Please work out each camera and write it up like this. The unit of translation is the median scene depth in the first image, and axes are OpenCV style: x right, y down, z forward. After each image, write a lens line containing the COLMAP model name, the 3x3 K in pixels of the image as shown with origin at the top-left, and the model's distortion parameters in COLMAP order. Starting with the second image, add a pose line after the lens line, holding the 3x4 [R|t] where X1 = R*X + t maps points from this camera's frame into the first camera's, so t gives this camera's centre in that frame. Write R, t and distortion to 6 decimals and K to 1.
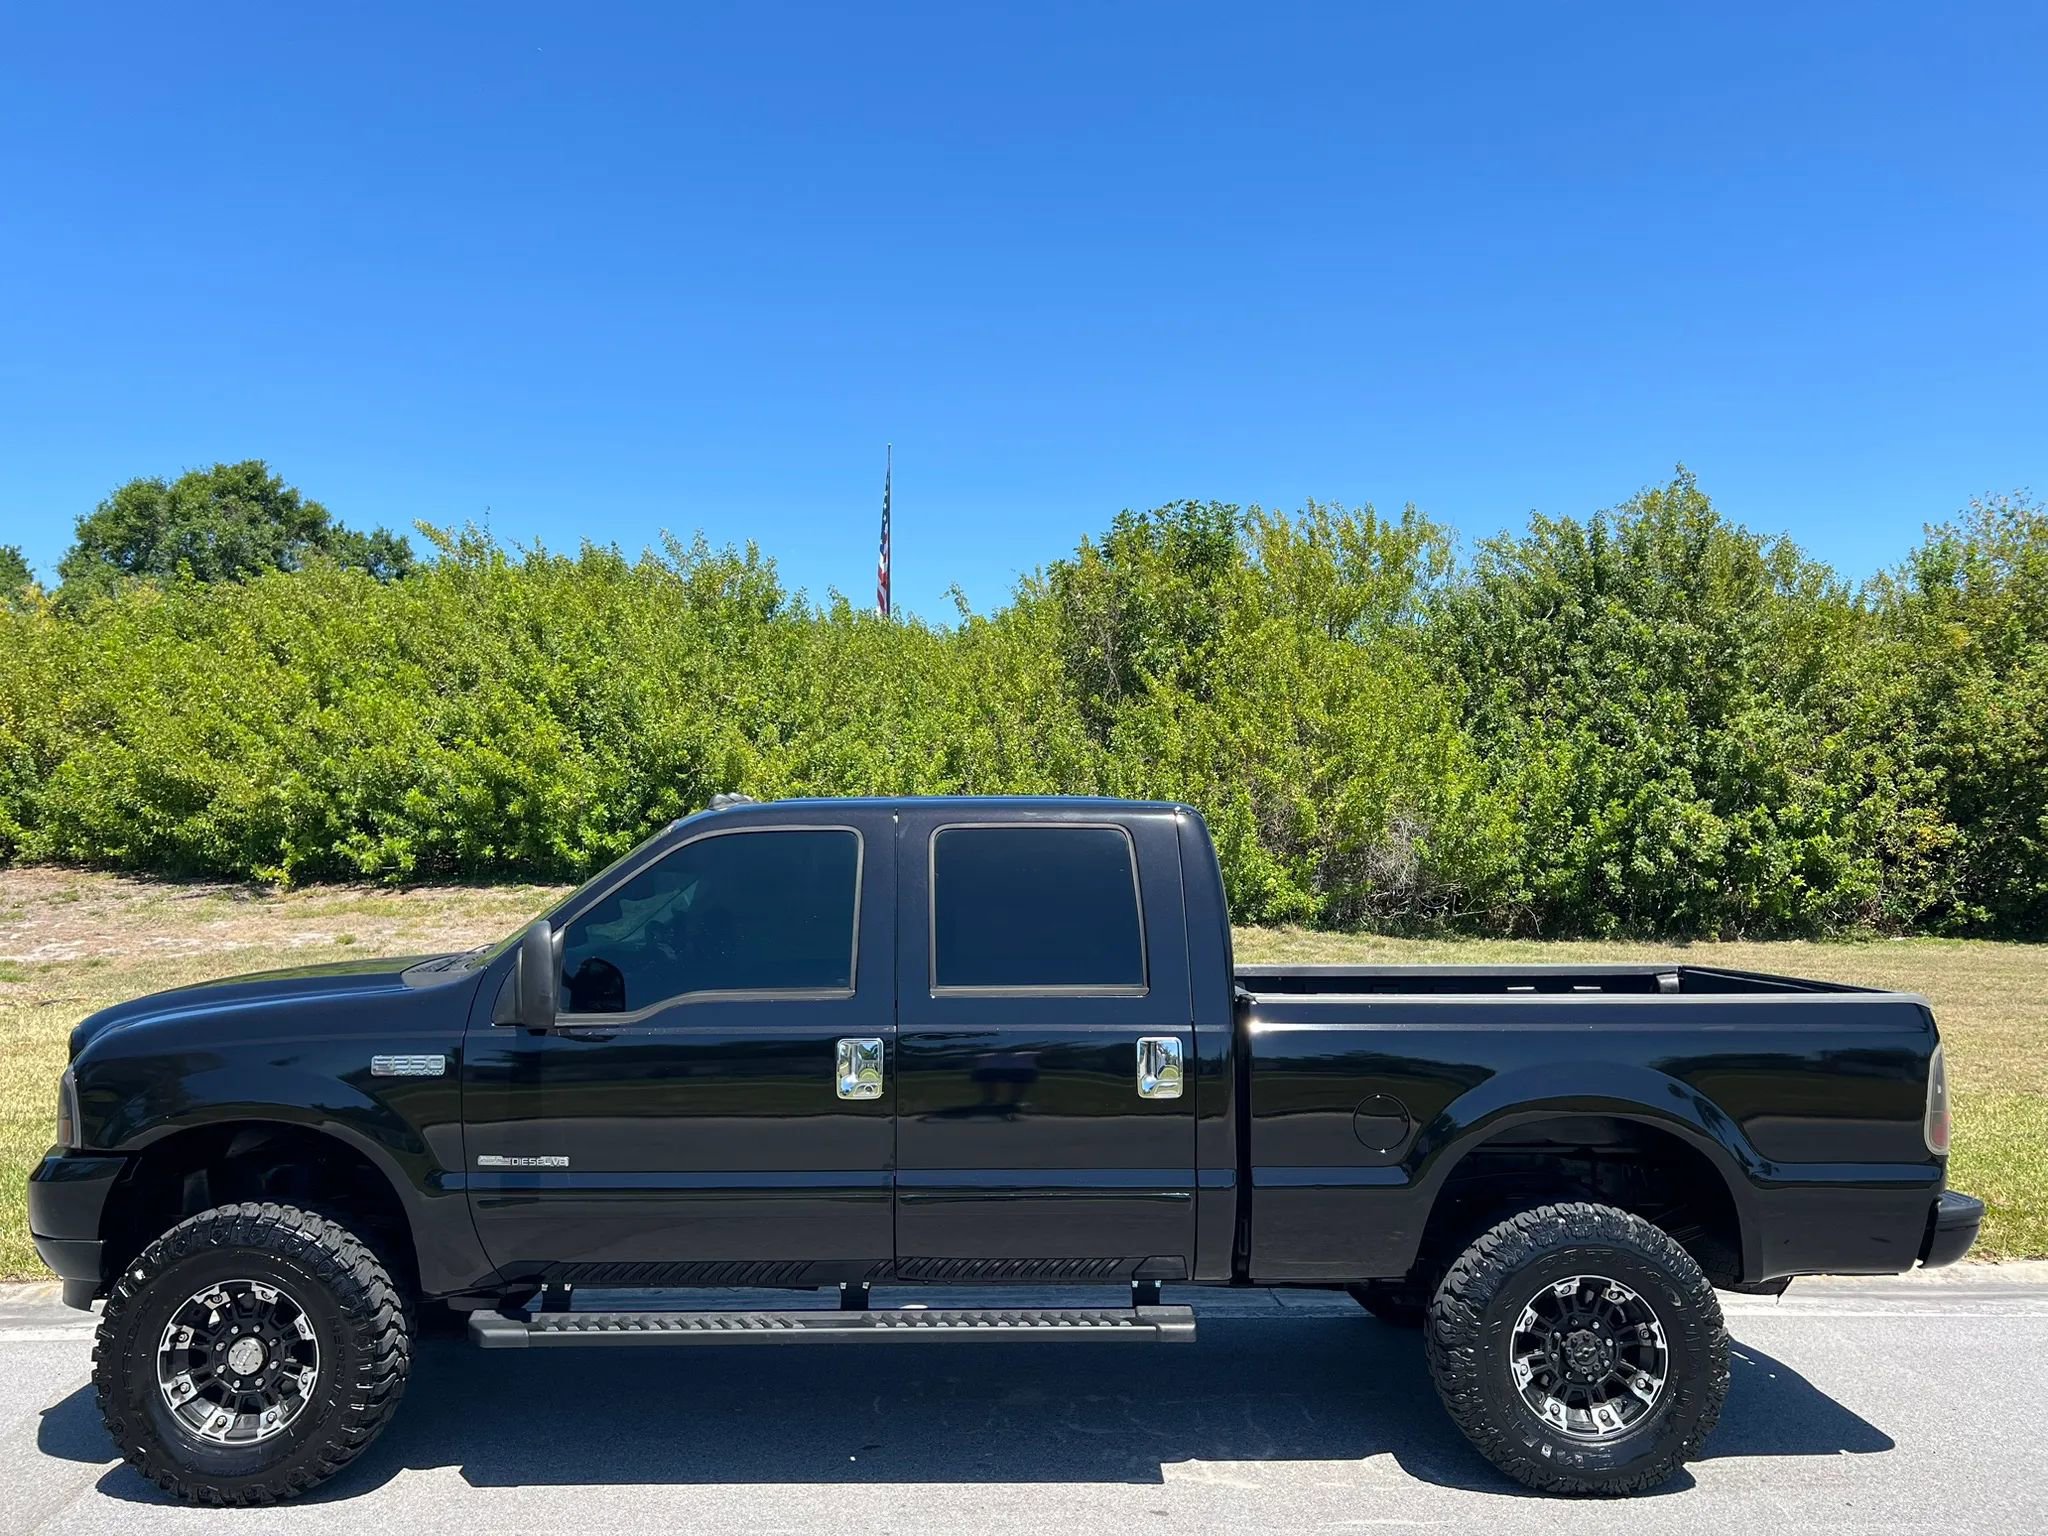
lens RADIAL K [[1571.1, 0, 1049.4], [0, 1571.1, 785.7], [0, 0, 1]] dist [0.029952, -0.041931]
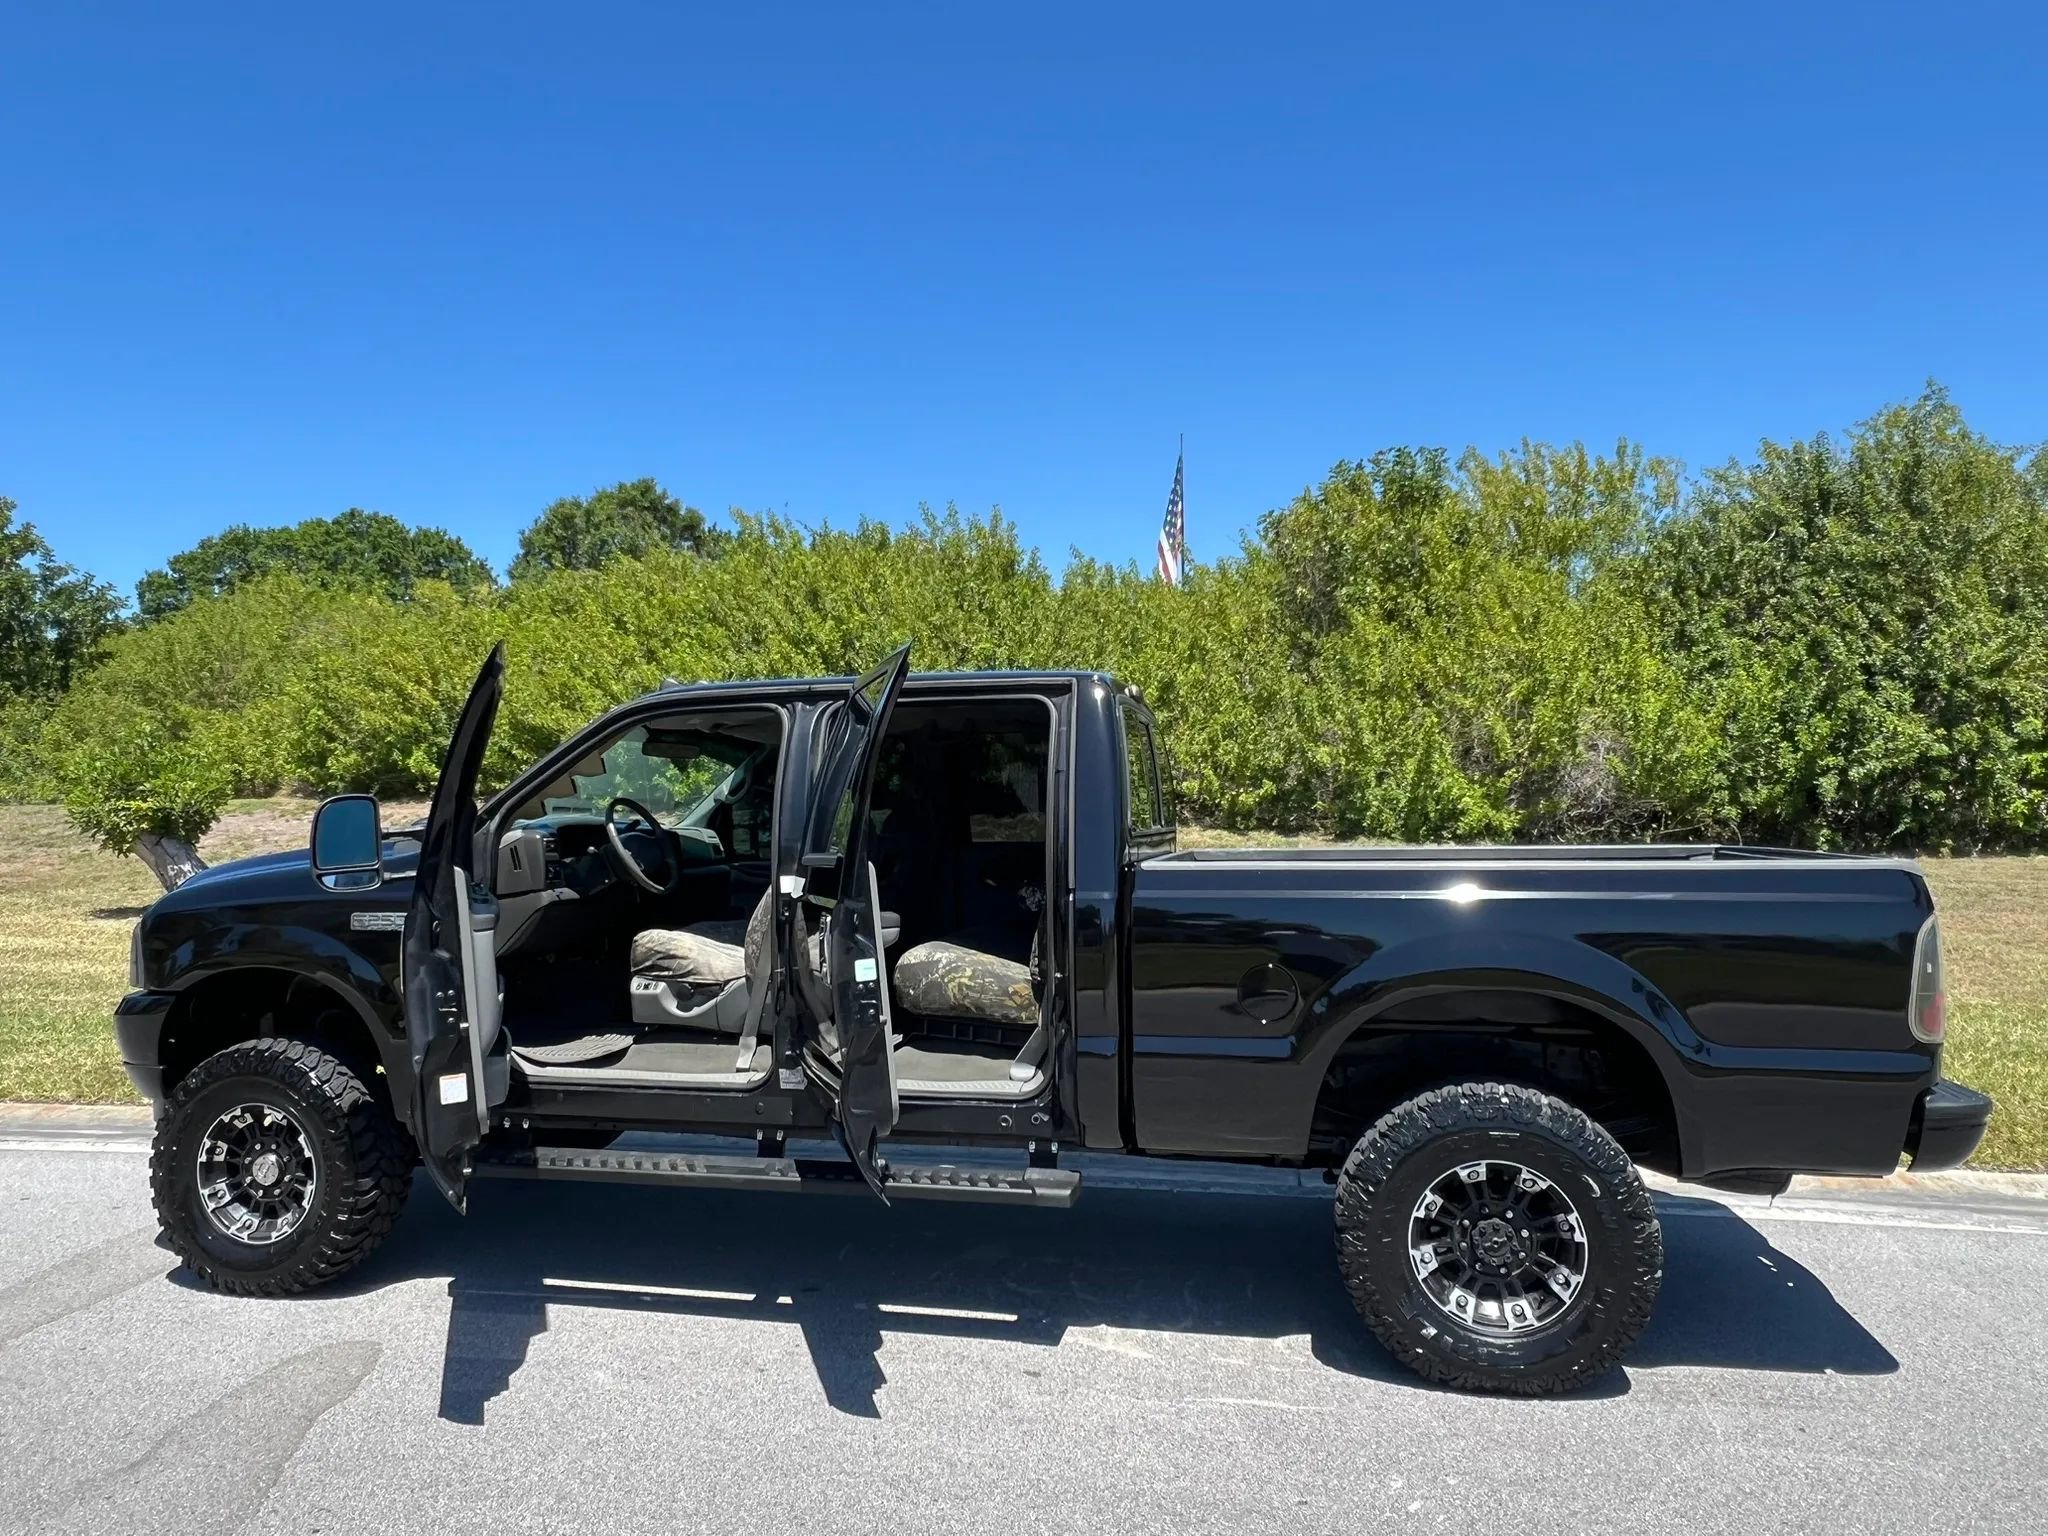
lens RADIAL K [[1367.1, 0, 1024.0], [0, 1367.1, 768.0], [0, 0, 1]] dist [-0.004966, -0.003925]
pose [[0.972479, -0.016406, -0.232411, 0.256611], [0.021653, 0.999565, 0.020043, 0.057170], [0.231981, -0.024523, 0.972411, 0.159088]]
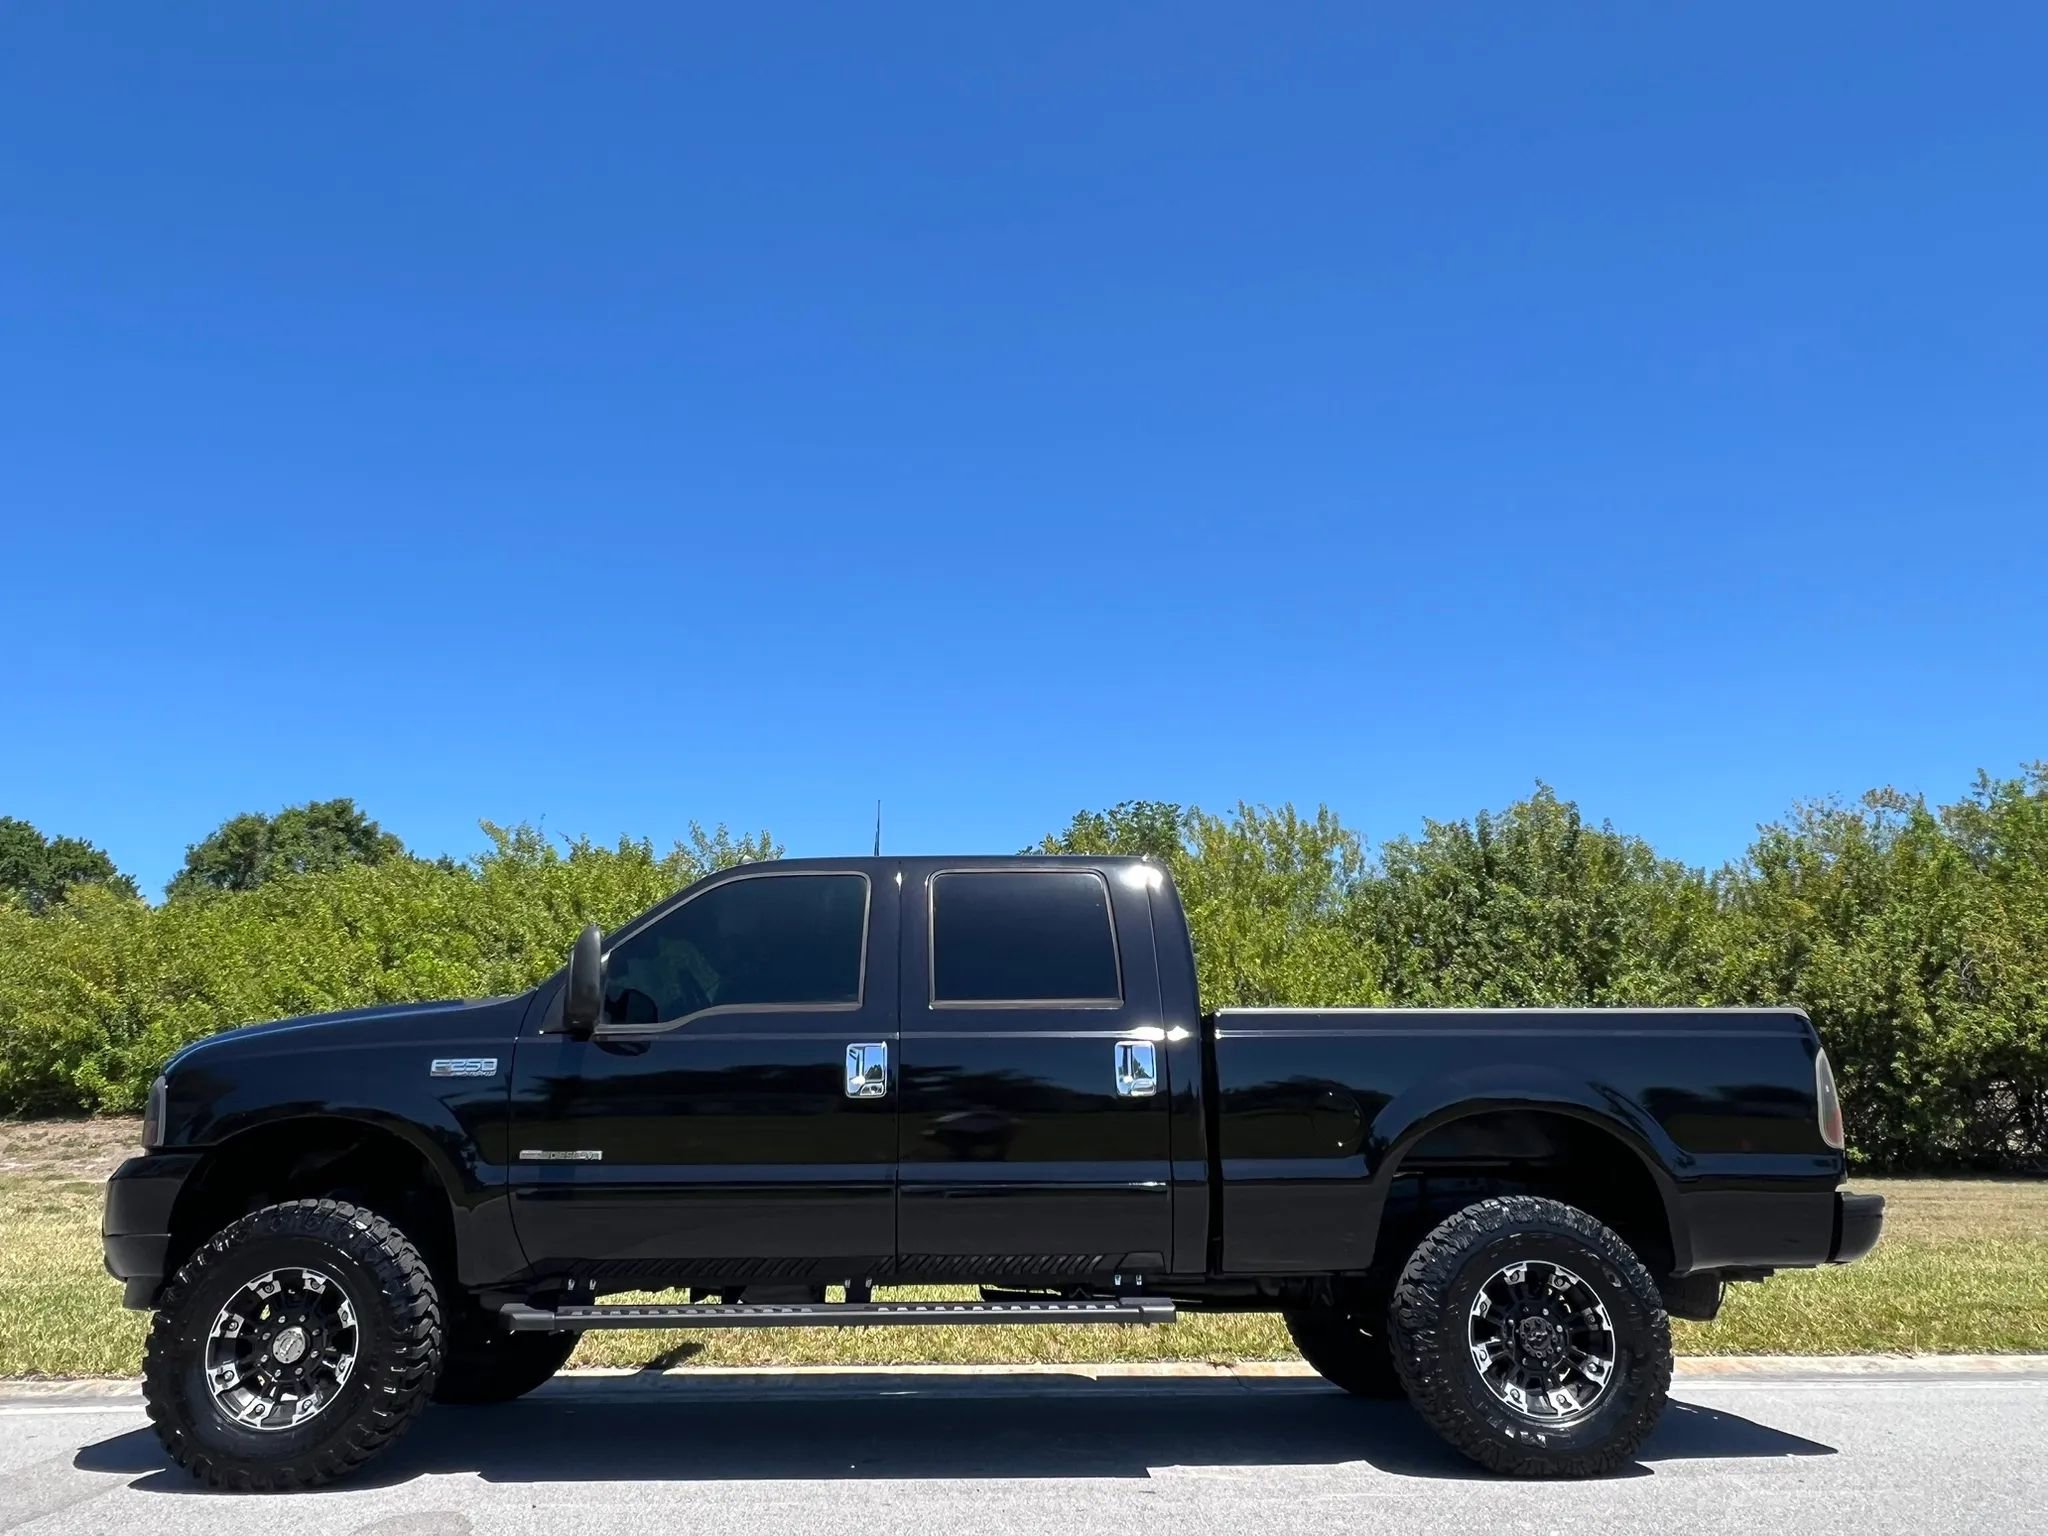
lens RADIAL K [[1367.1, 0, 1024.0], [0, 1367.1, 768.0], [0, 0, 1]] dist [-0.004966, -0.003925]
pose [[0.999947, -0.007537, 0.006981, -0.013860], [0.009005, 0.970104, -0.242522, 0.201936], [-0.004945, 0.242572, 0.970121, 0.006543]]
